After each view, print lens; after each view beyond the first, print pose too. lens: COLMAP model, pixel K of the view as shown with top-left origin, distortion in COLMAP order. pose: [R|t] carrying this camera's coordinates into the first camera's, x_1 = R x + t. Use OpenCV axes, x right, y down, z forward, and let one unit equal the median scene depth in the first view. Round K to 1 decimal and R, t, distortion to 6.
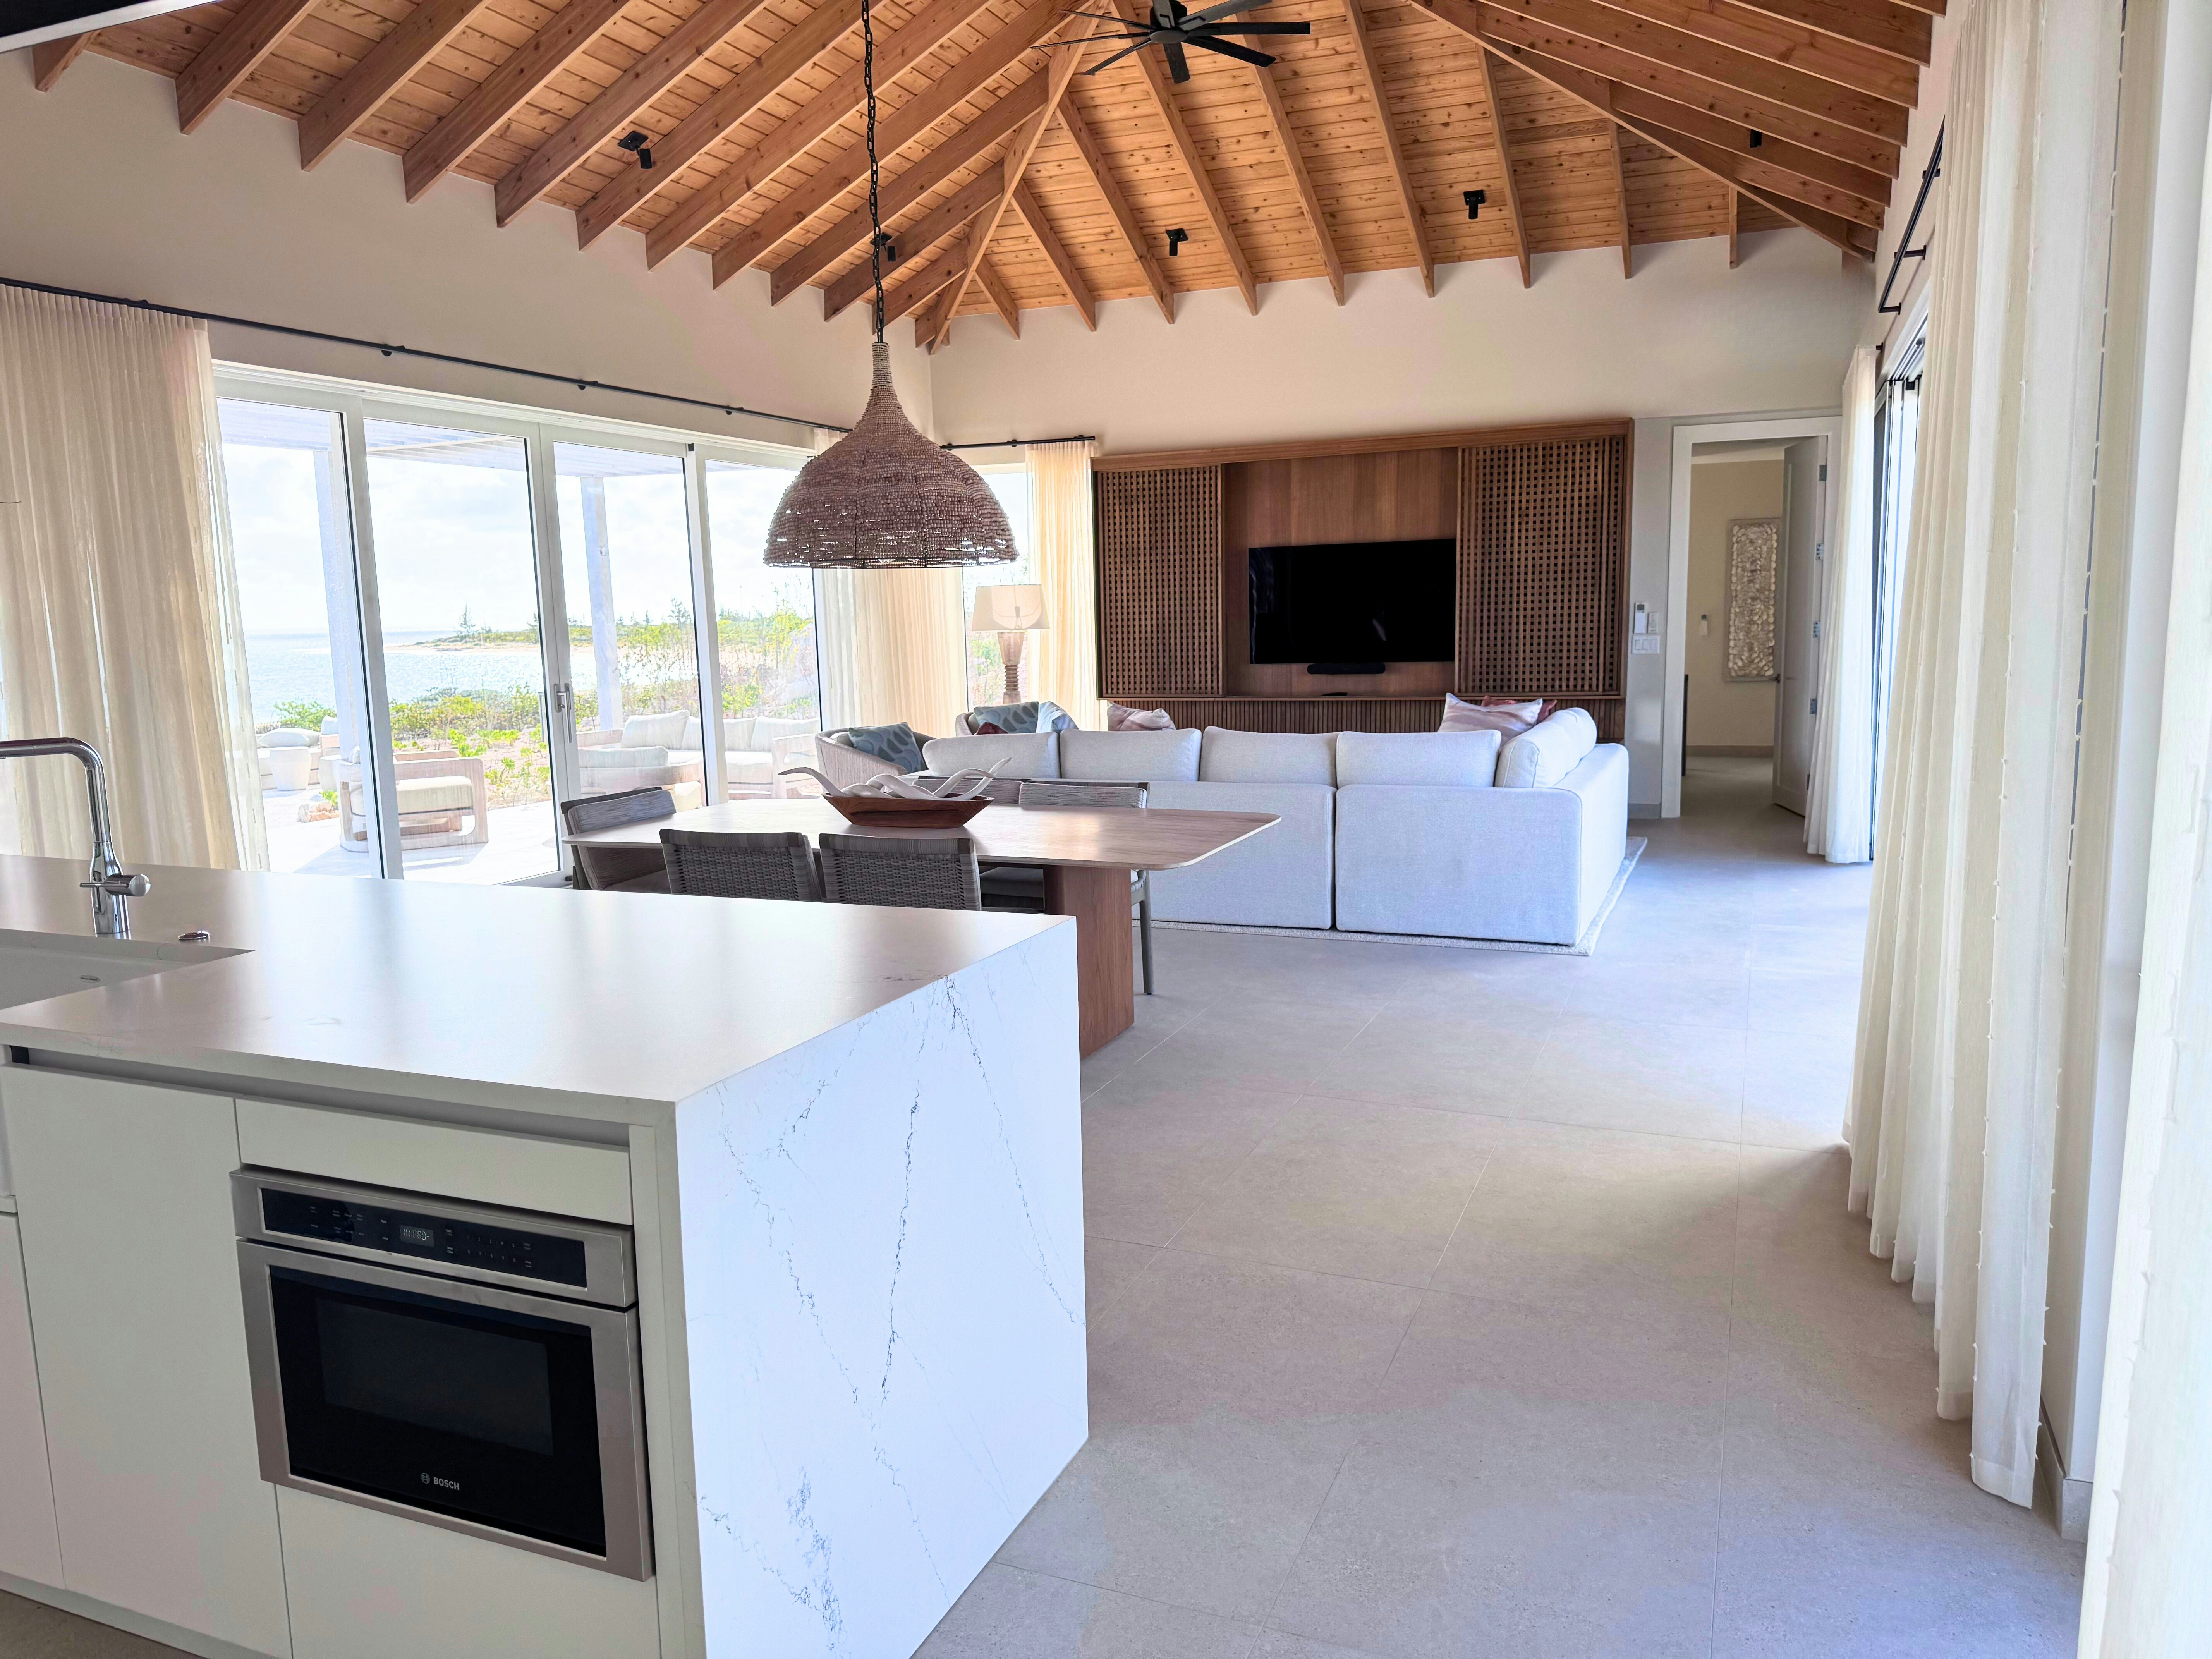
lens RADIAL K [[1563.6, 0, 1086.1], [0, 1563.6, 835.0], [0, 0, 1]] dist [0.066754, -0.086219]
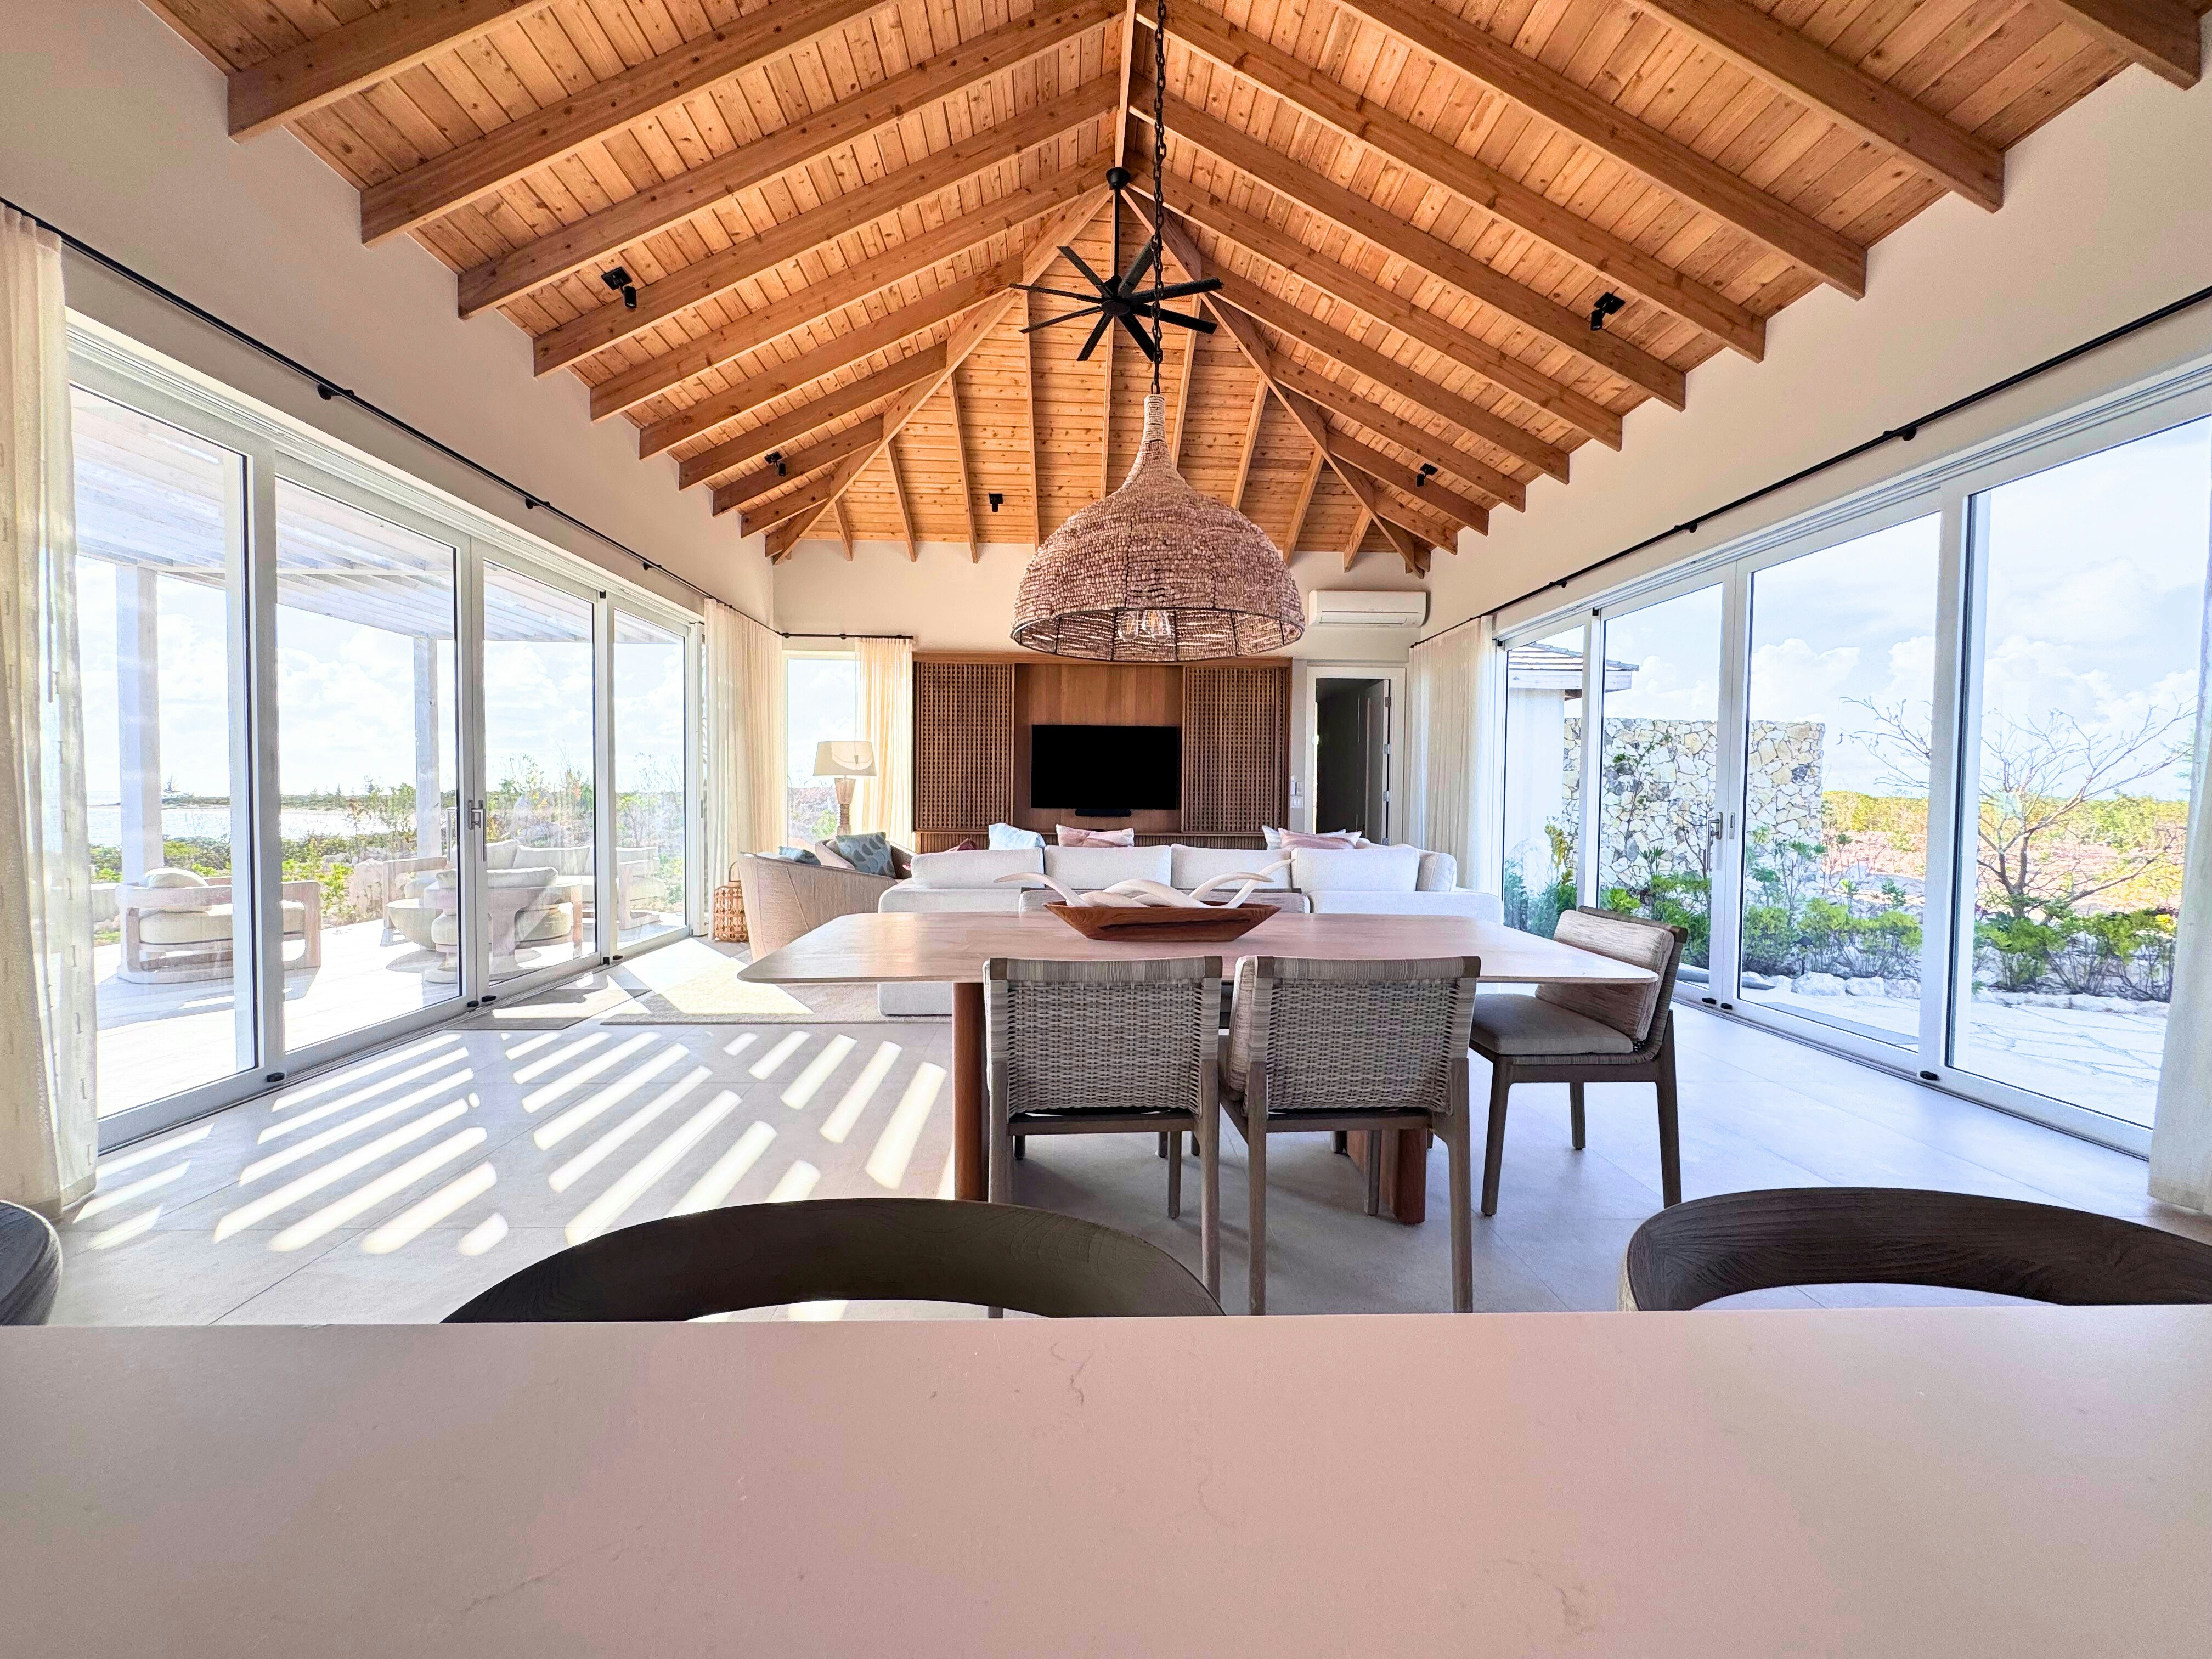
lens RADIAL K [[882.1, 0, 1097.3], [0, 882.1, 823.3], [0, 0, 1]] dist [-0.000284, -0.000078]
pose [[0.904758, 0.020462, 0.425434, -0.222854], [0.030179, 0.993255, -0.111952, -0.009927], [-0.424856, 0.114129, 0.898038, 0.360727]]
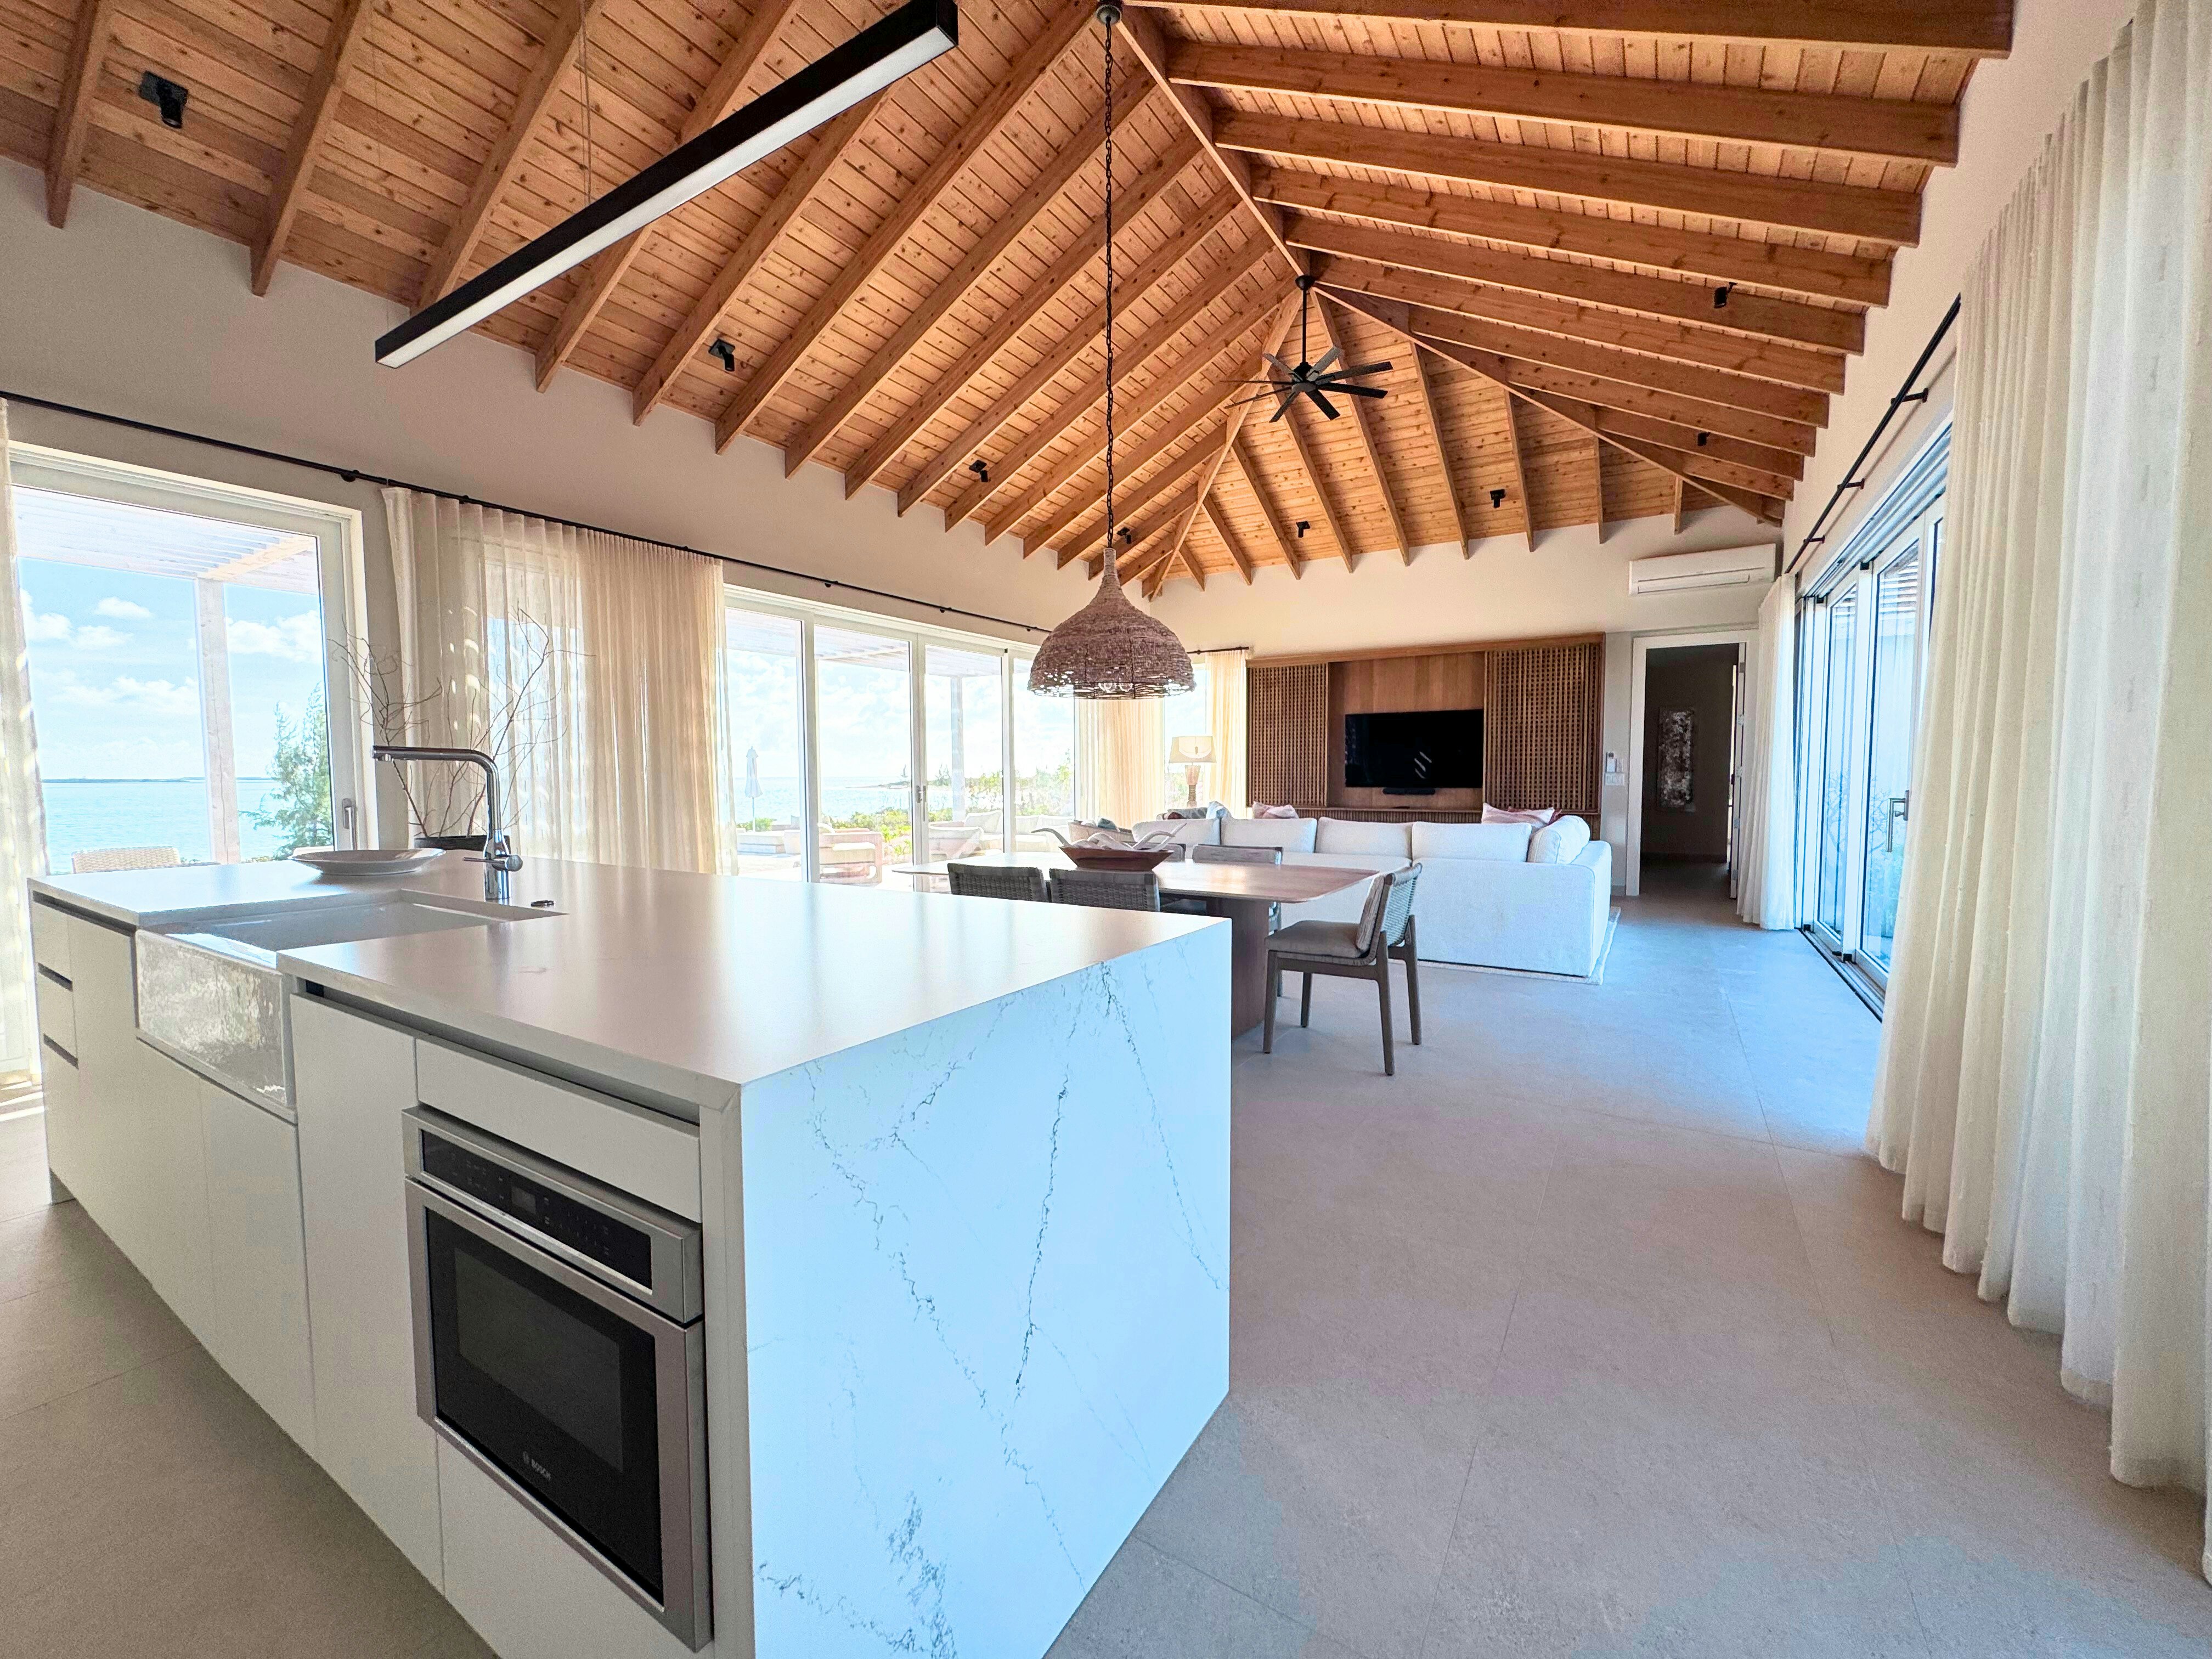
lens RADIAL K [[882.1, 0, 1097.3], [0, 882.1, 823.3], [0, 0, 1]] dist [-0.000284, -0.000078]
pose [[0.987232, 0.027921, -0.156825, -0.001251], [-0.041289, 0.995724, -0.082638, 0.012992], [0.153847, 0.088058, 0.984163, 0.115864]]
